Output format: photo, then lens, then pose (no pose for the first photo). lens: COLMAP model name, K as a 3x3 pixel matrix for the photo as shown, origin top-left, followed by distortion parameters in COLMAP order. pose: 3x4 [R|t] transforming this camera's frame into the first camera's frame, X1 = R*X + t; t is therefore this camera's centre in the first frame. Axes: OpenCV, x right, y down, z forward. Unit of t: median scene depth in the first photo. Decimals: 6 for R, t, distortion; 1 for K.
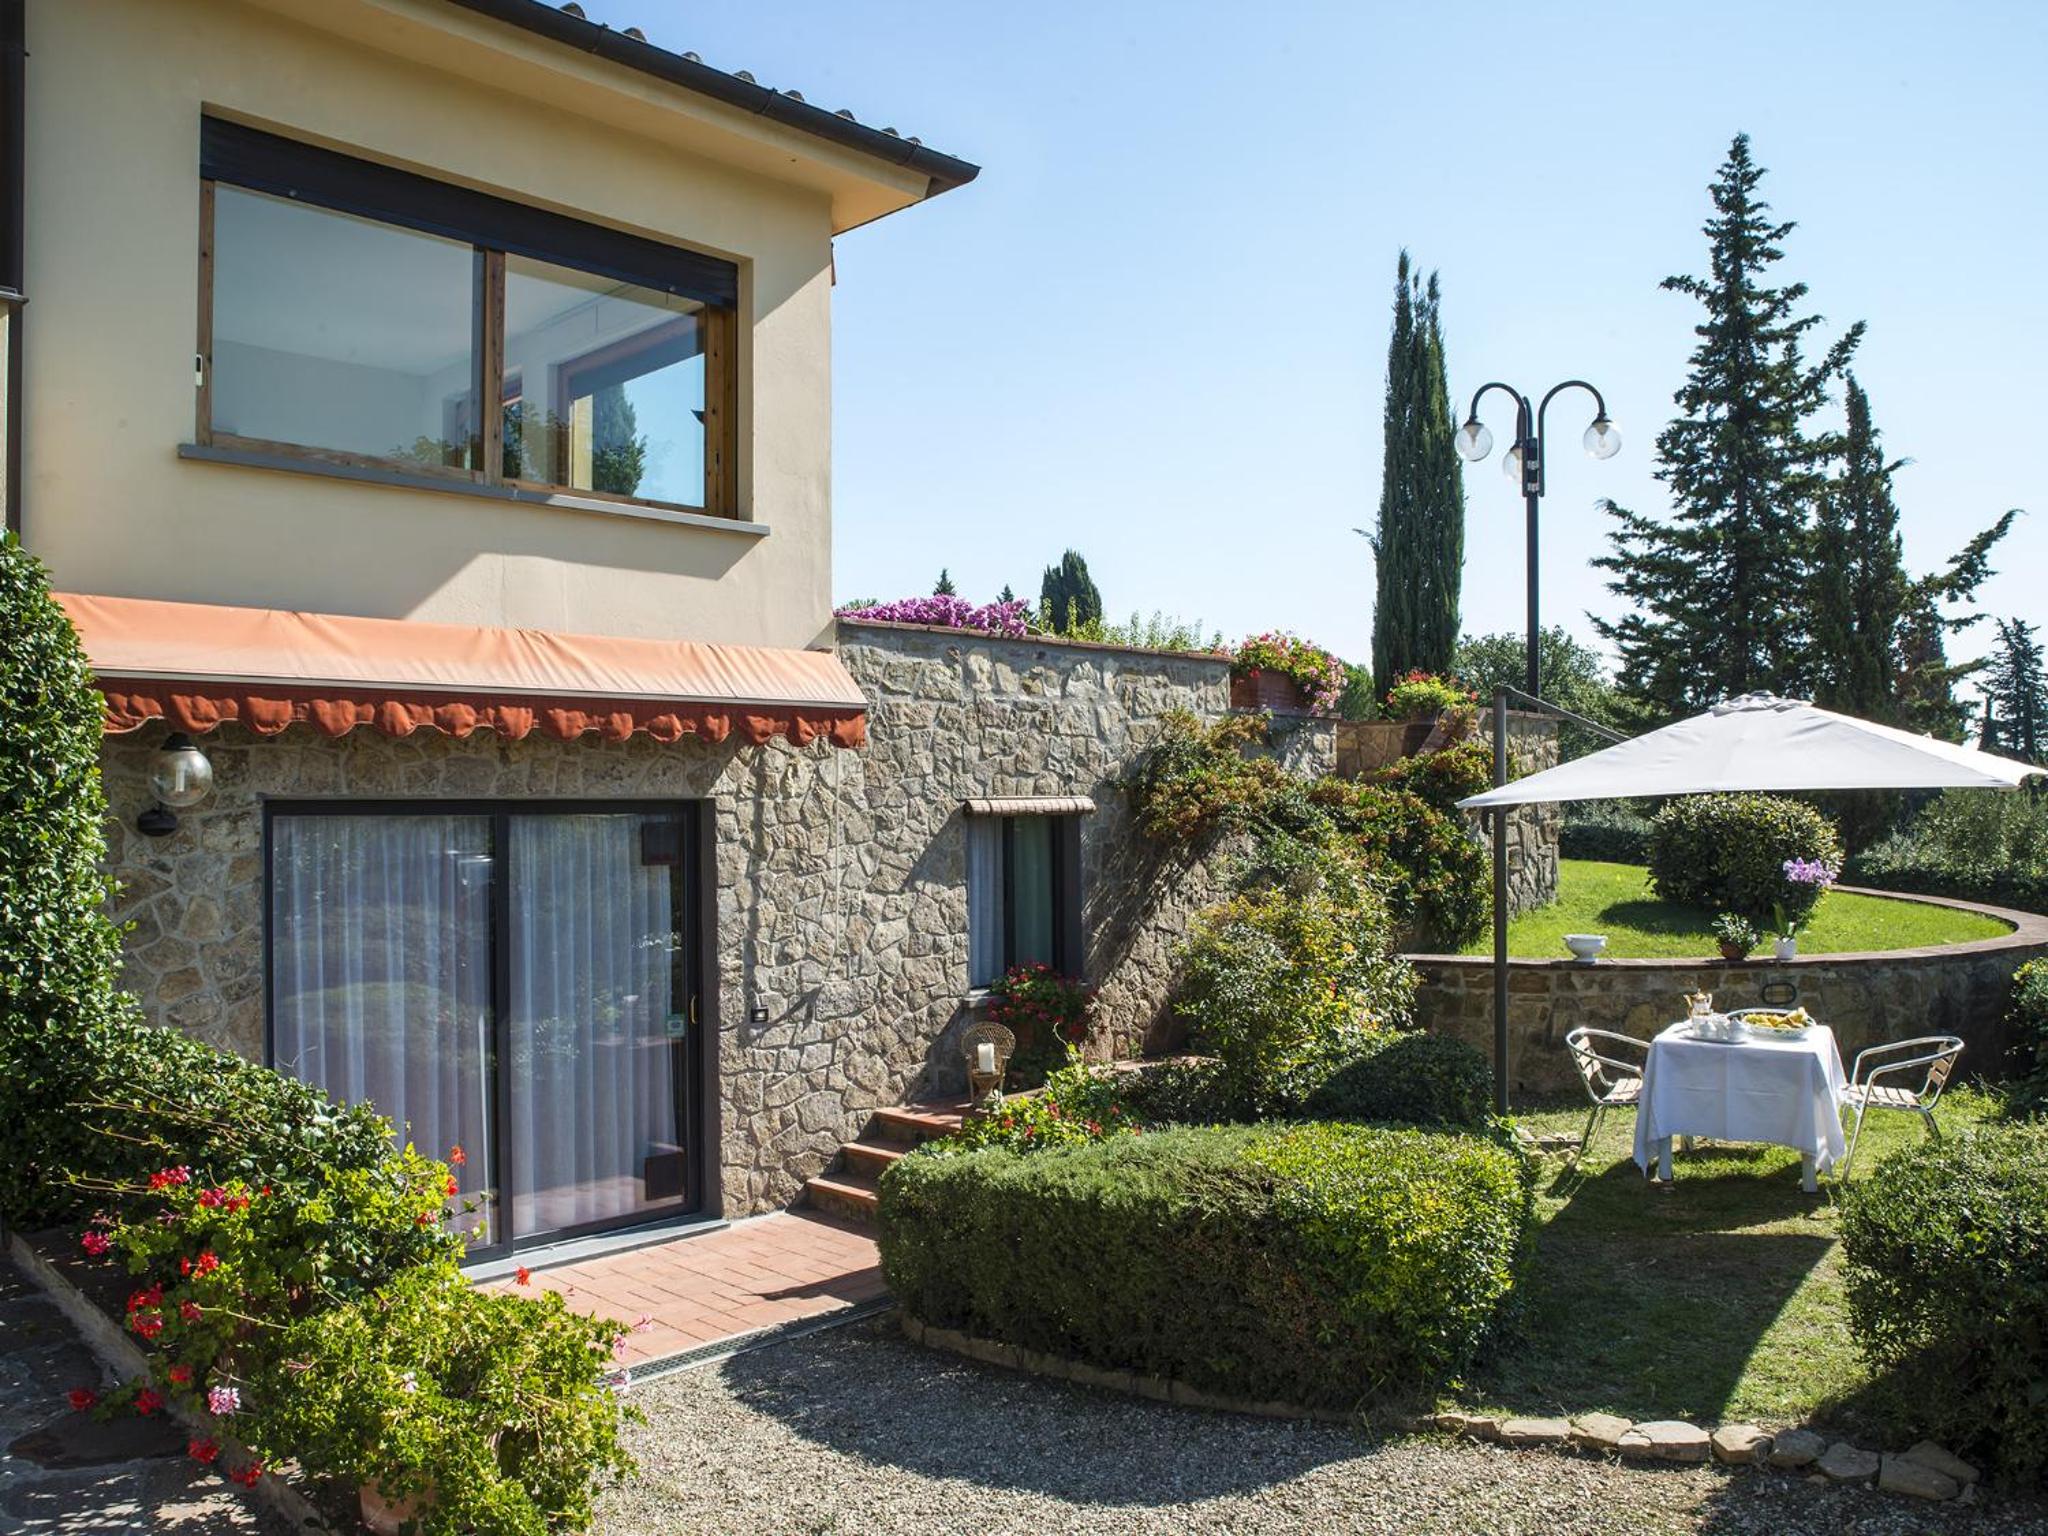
lens RADIAL K [[1615.1, 0, 1024.0], [0, 1615.1, 768.0], [0, 0, 1]] dist [-0.000304, -0.009737]
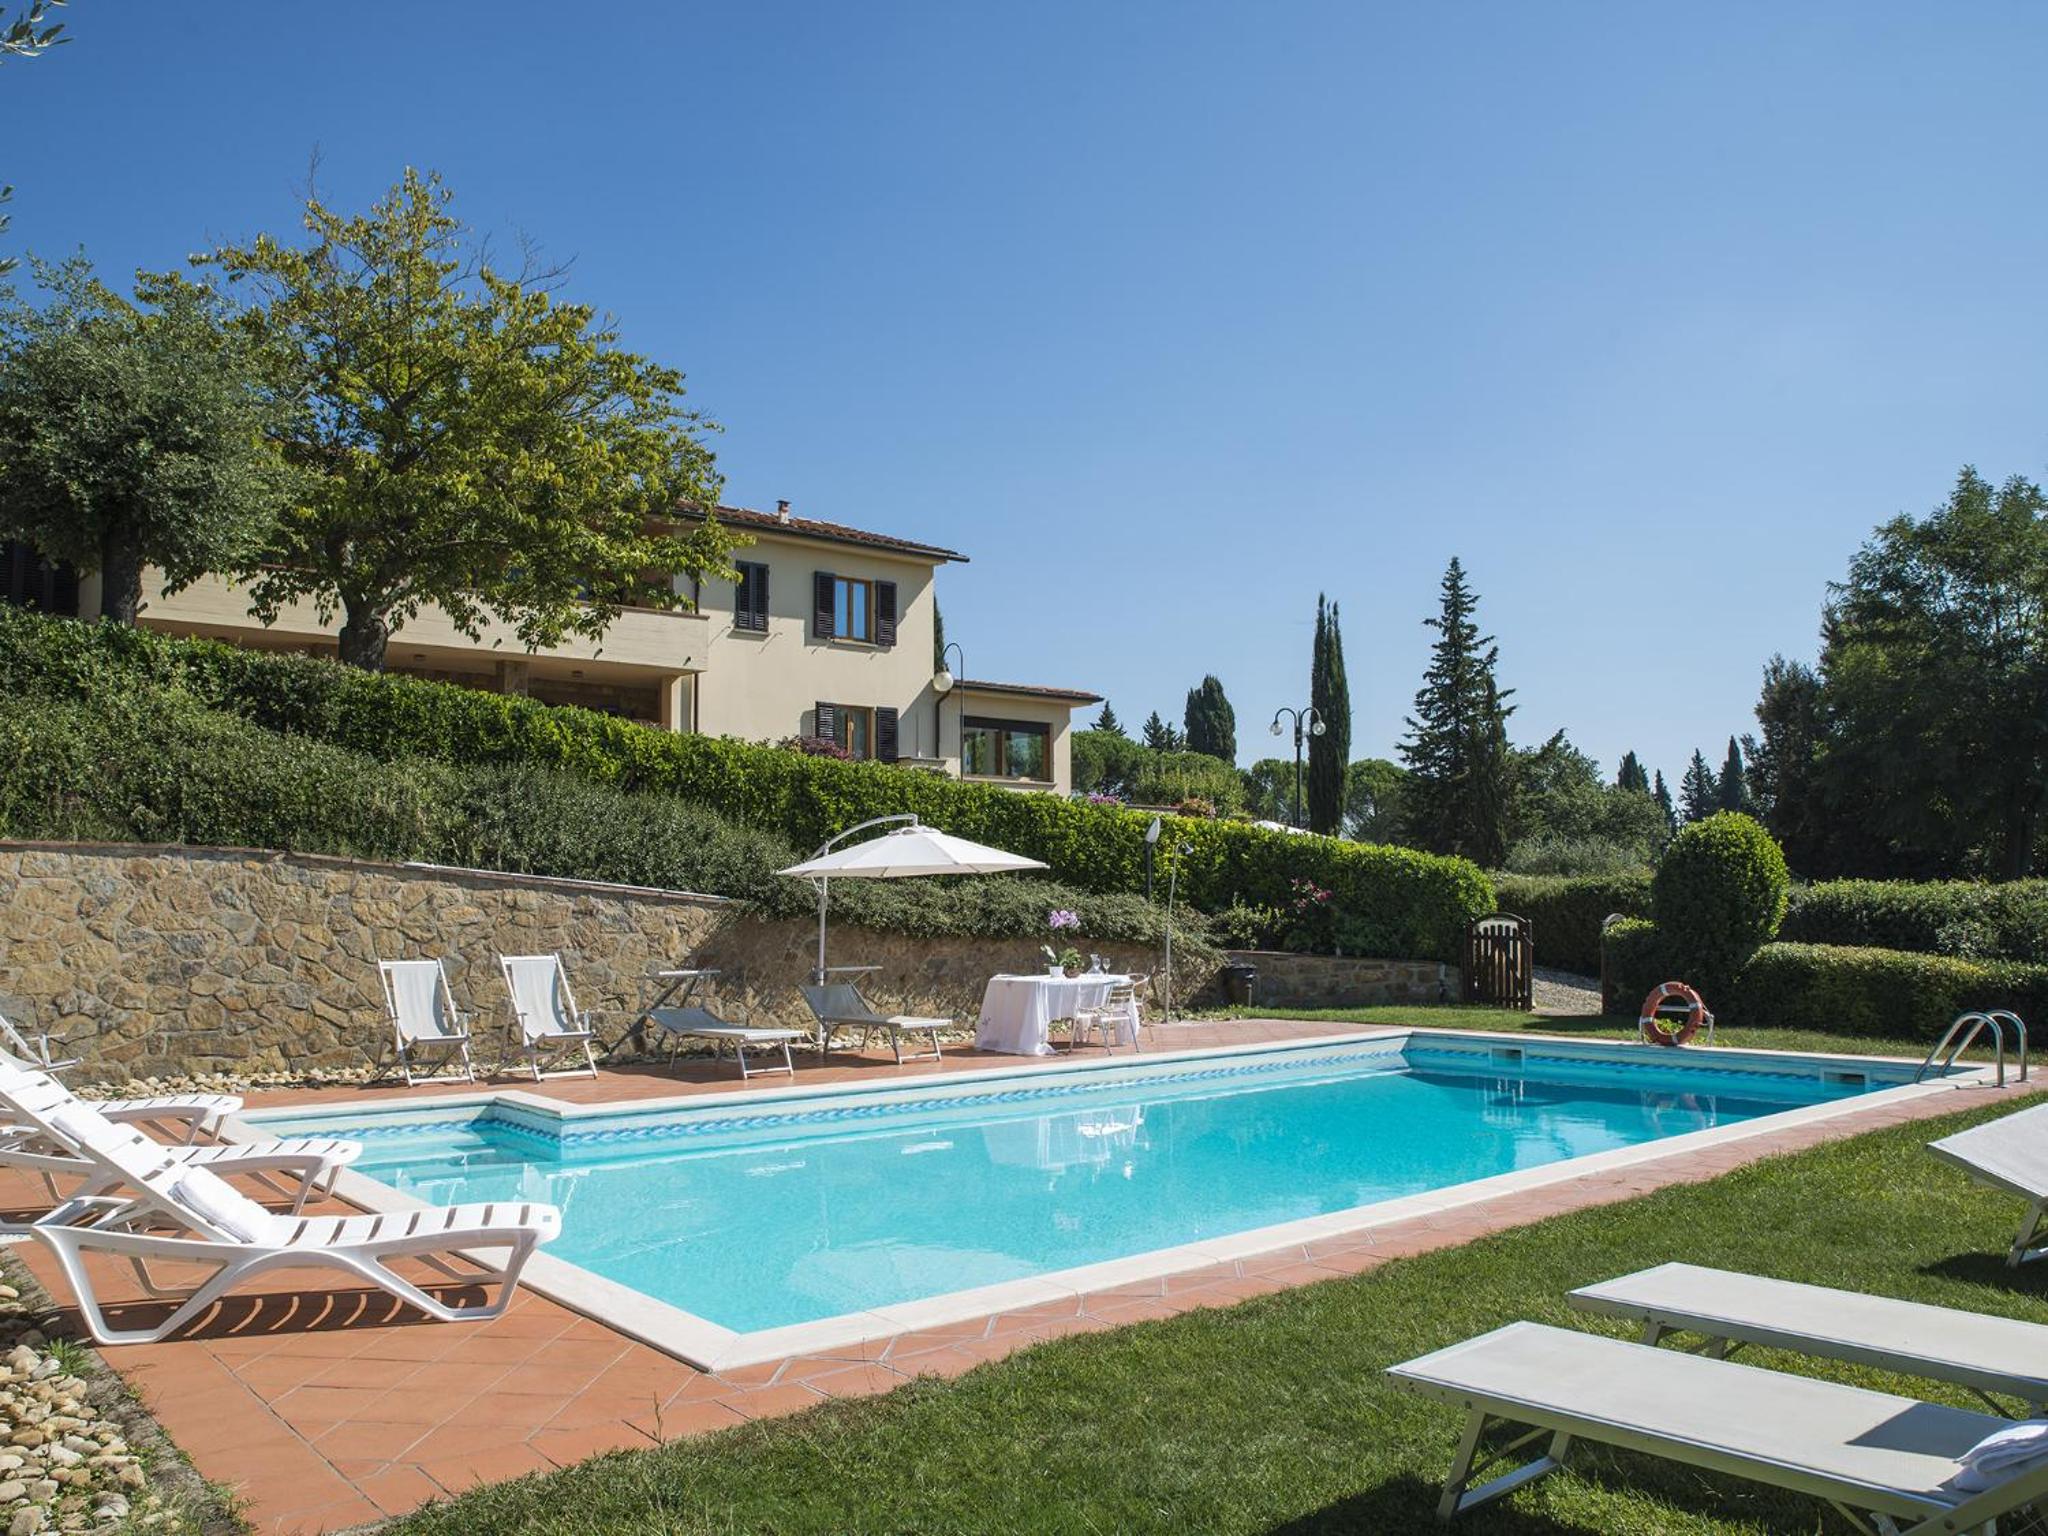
lens RADIAL K [[1615.1, 0, 1024.0], [0, 1615.1, 768.0], [0, 0, 1]] dist [-0.000304, -0.009737]
pose [[0.994596, -0.011293, -0.103206, 0.075173], [0.005560, 0.998433, -0.055676, 0.020105], [0.103673, 0.054801, 0.993101, -1.224372]]
